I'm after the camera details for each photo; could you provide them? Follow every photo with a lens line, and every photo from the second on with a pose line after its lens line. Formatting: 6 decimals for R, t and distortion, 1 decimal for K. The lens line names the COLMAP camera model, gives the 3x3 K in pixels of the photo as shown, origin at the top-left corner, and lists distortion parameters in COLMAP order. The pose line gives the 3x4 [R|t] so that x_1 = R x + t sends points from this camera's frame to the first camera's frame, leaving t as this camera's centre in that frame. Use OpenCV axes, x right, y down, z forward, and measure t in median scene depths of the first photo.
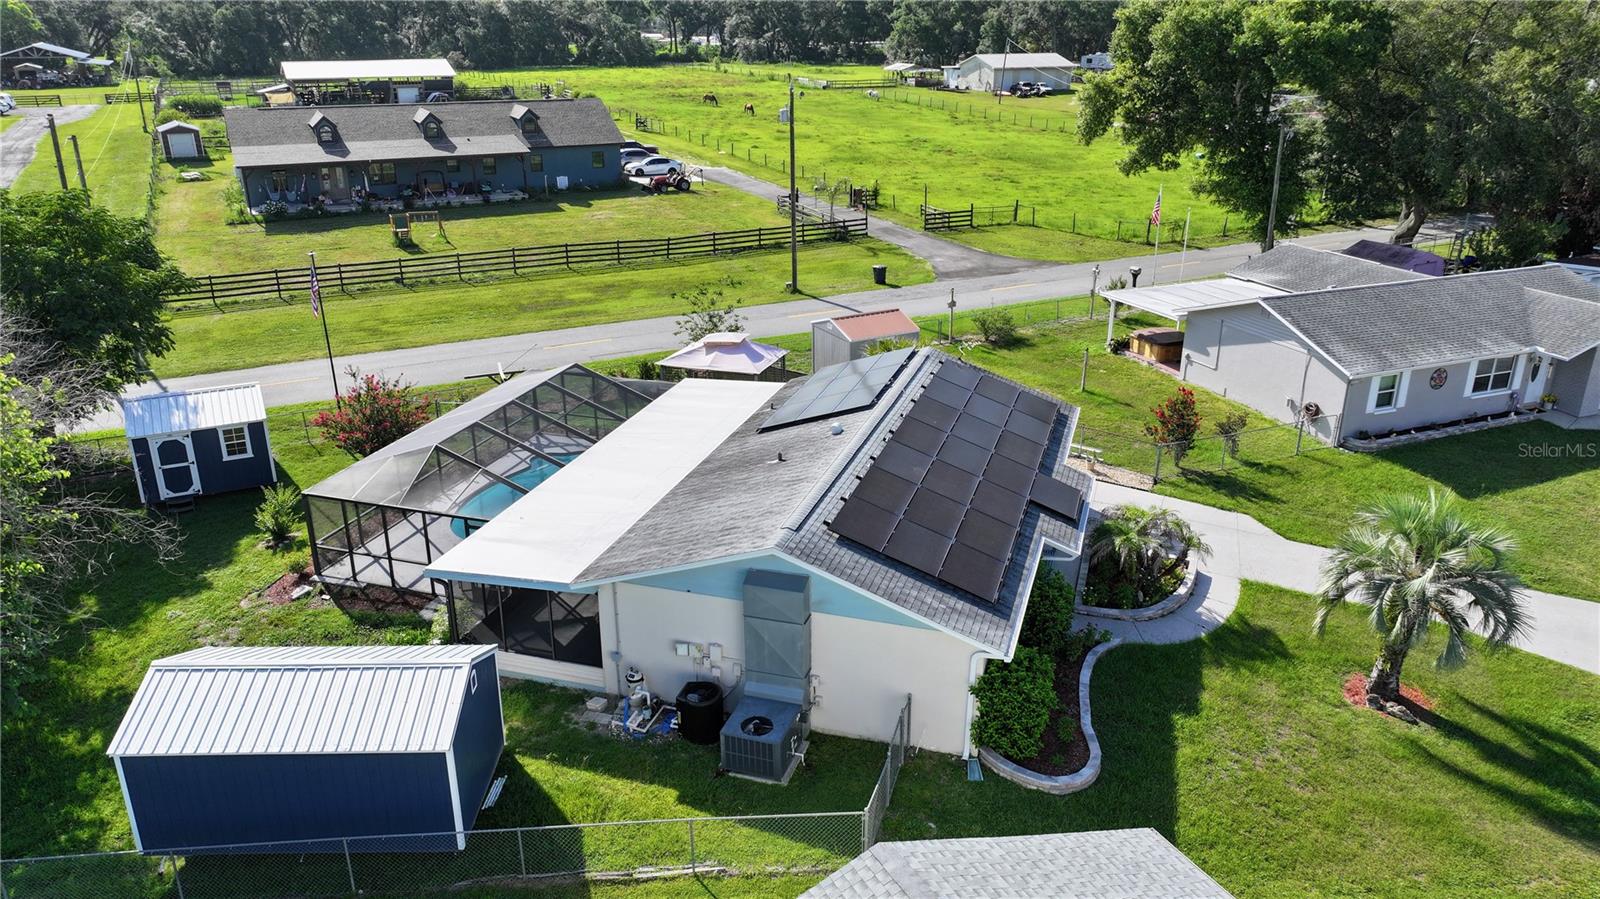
lens RADIAL K [[1121.9, 0, 805.0], [0, 1121.9, 448.5], [0, 0, 1]] dist [0.001714, 0.014858]
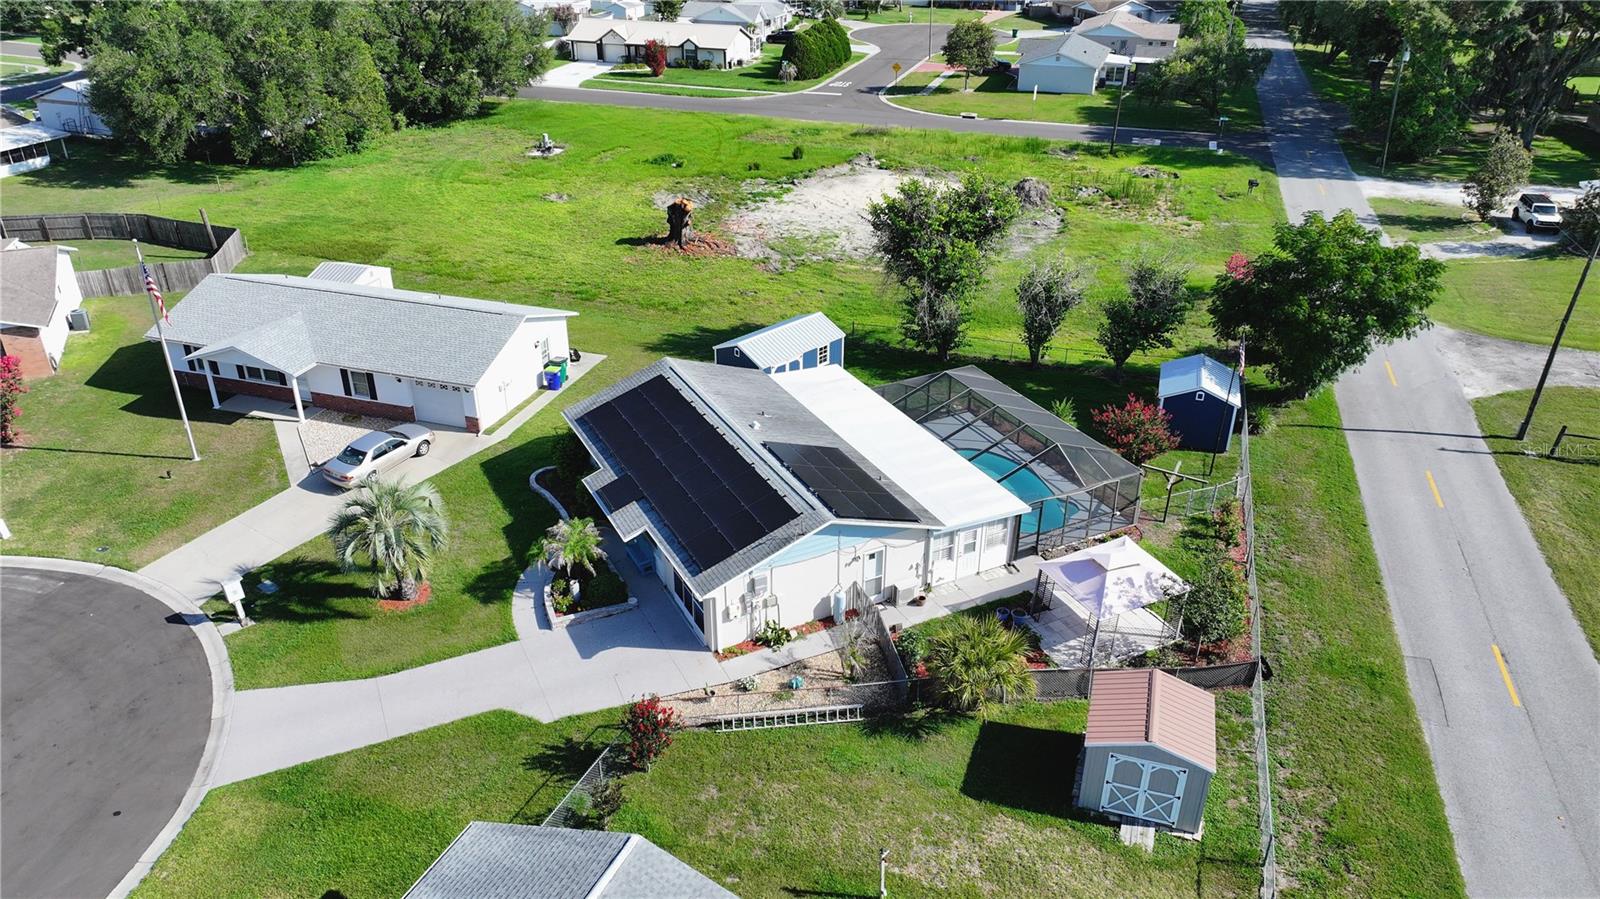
lens RADIAL K [[1121.9, 0, 807.6], [0, 1121.9, 449.3], [0, 0, 1]] dist [0.001714, 0.014858]
pose [[-0.706097, 0.326966, -0.628108, 0.739528], [-0.262914, 0.702557, 0.661279, -0.799084], [0.657497, 0.632066, -0.410110, 1.338005]]
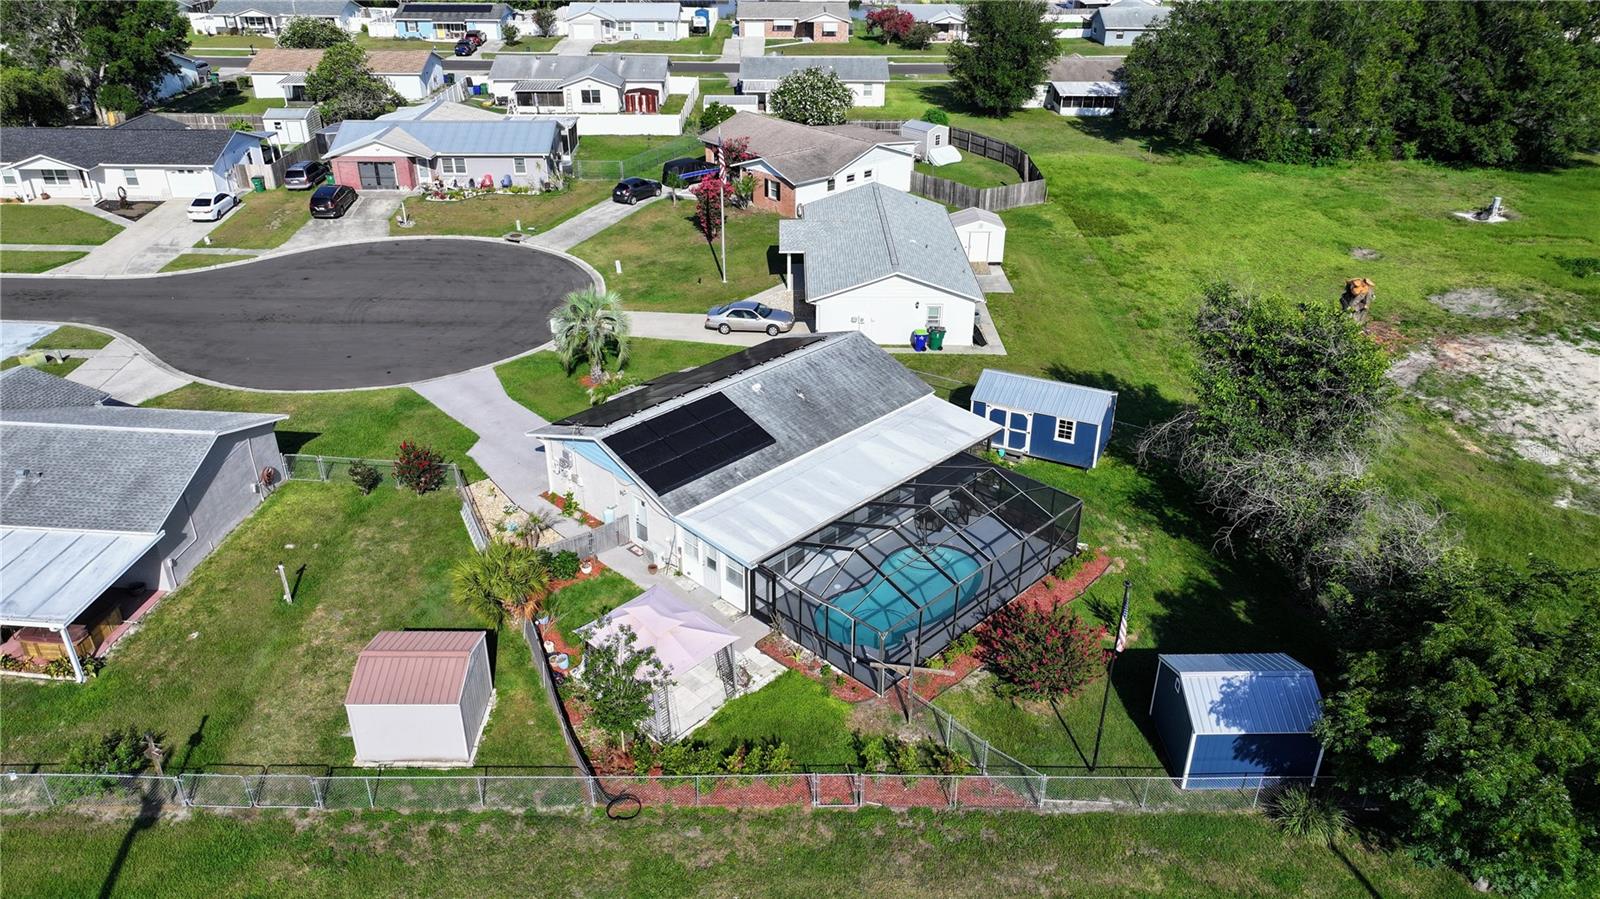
lens RADIAL K [[1121.9, 0, 807.4], [0, 1121.9, 445.1], [0, 0, 1]] dist [0.001714, 0.014858]
pose [[-0.894787, -0.213367, 0.392212, -0.553555], [0.156040, 0.673602, 0.722434, -0.894780], [-0.418339, 0.707626, -0.569437, 1.556646]]
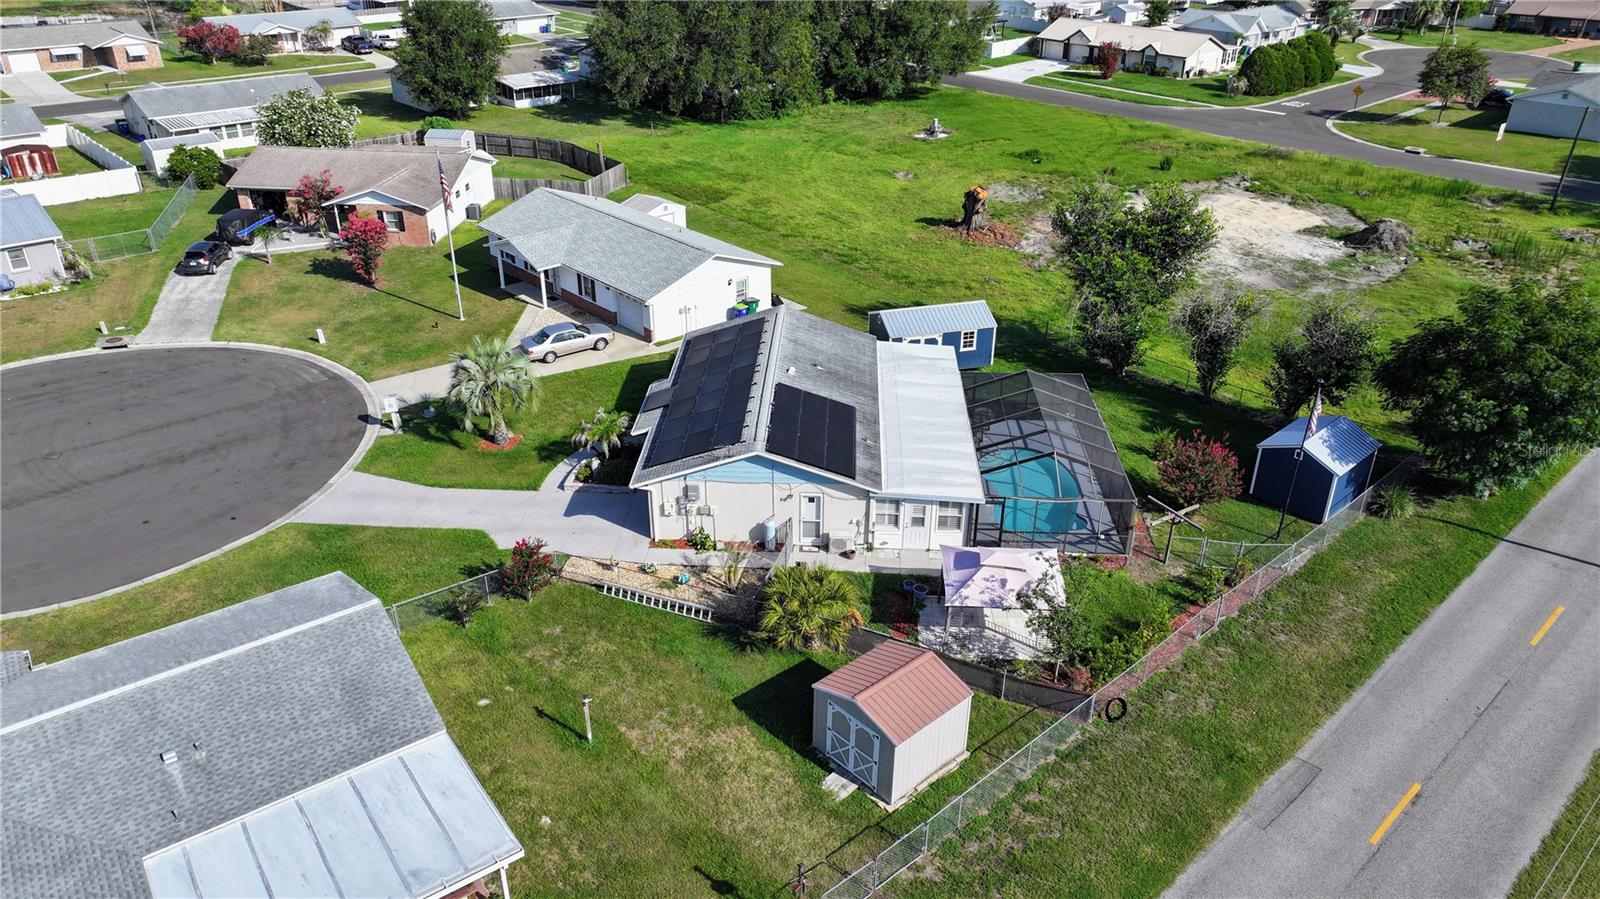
lens RADIAL K [[1121.9, 0, 806.7], [0, 1121.9, 448.4], [0, 0, 1]] dist [0.001714, 0.014858]
pose [[-0.964585, 0.117372, -0.236218, 0.326611], [-0.102218, 0.659231, 0.744961, -0.939637], [0.243159, 0.742724, -0.623887, 1.693186]]
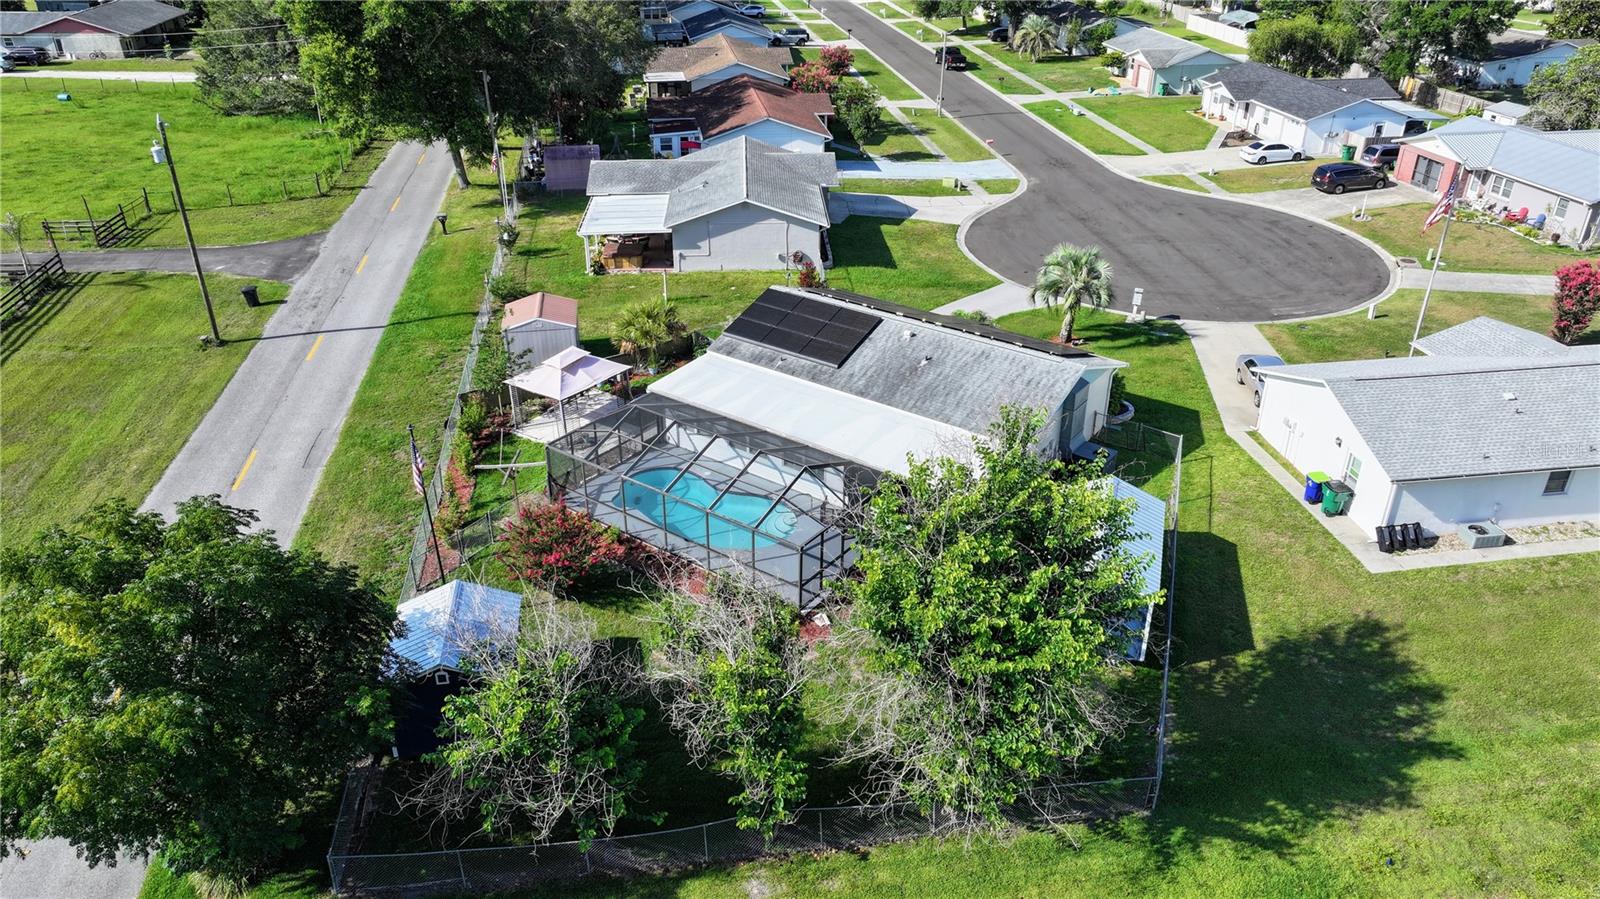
lens RADIAL K [[1121.9, 0, 808.1], [0, 1121.9, 445.3], [0, 0, 1]] dist [0.001714, 0.014858]
pose [[0.317262, -0.441578, 0.839258, -1.130773], [0.339496, 0.879211, 0.334261, -0.363832], [-0.885487, 0.178877, 0.428855, 0.377651]]
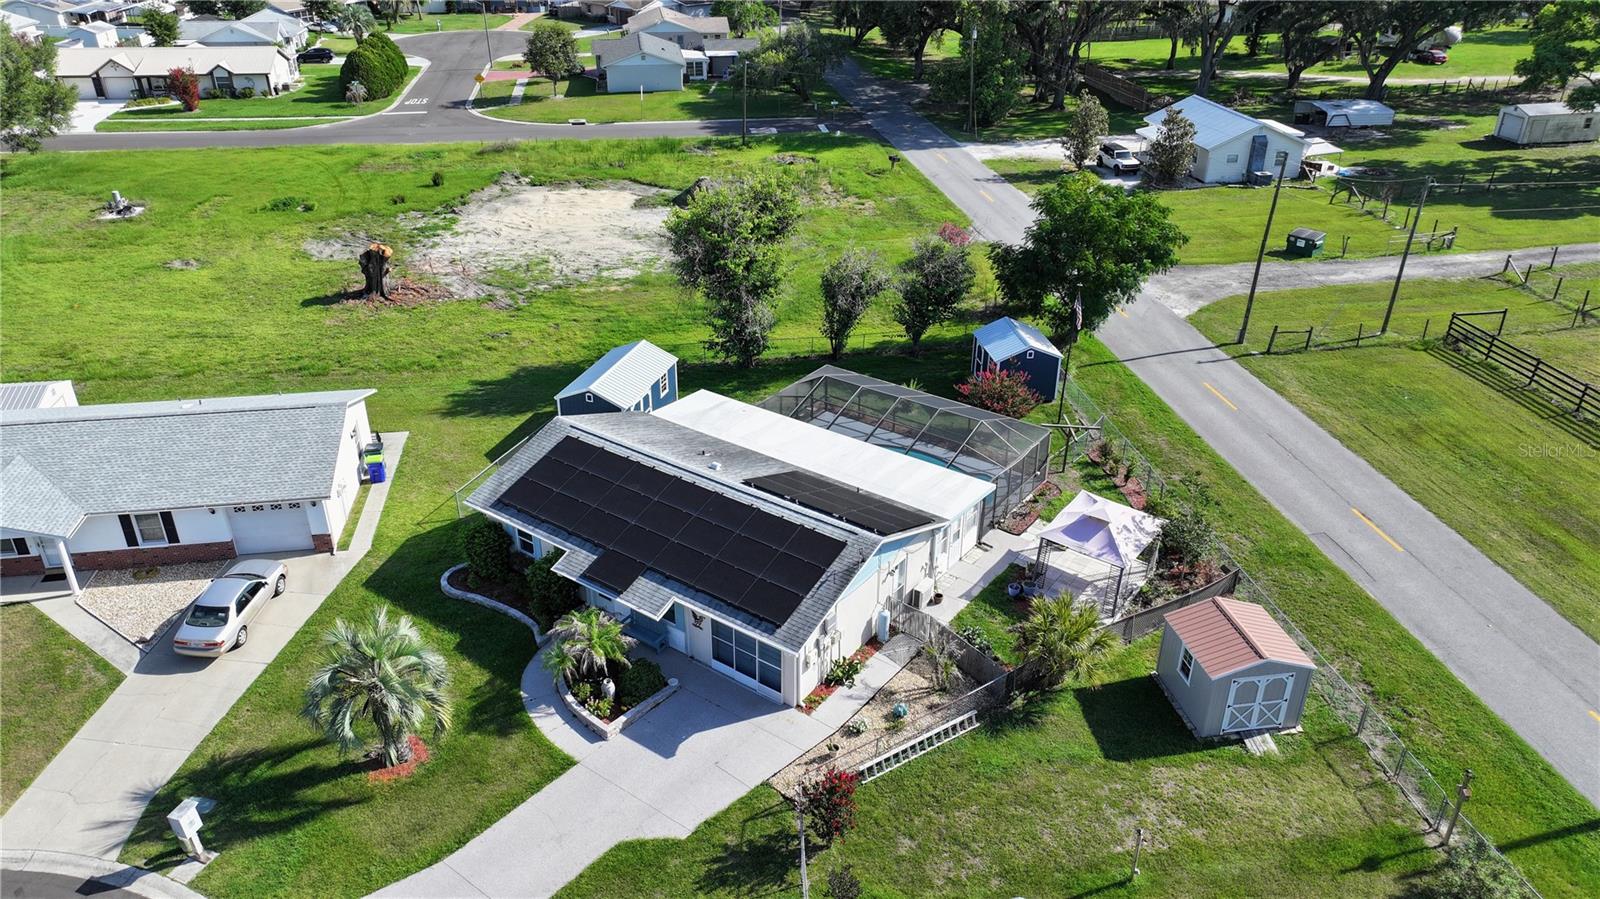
lens RADIAL K [[1121.9, 0, 808.2], [0, 1121.9, 449.6], [0, 0, 1]] dist [0.001714, 0.014858]
pose [[-0.309988, 0.441587, -0.841967, 0.930188], [-0.351402, 0.769664, 0.533042, -0.657167], [0.883416, 0.461105, -0.083412, 0.964168]]
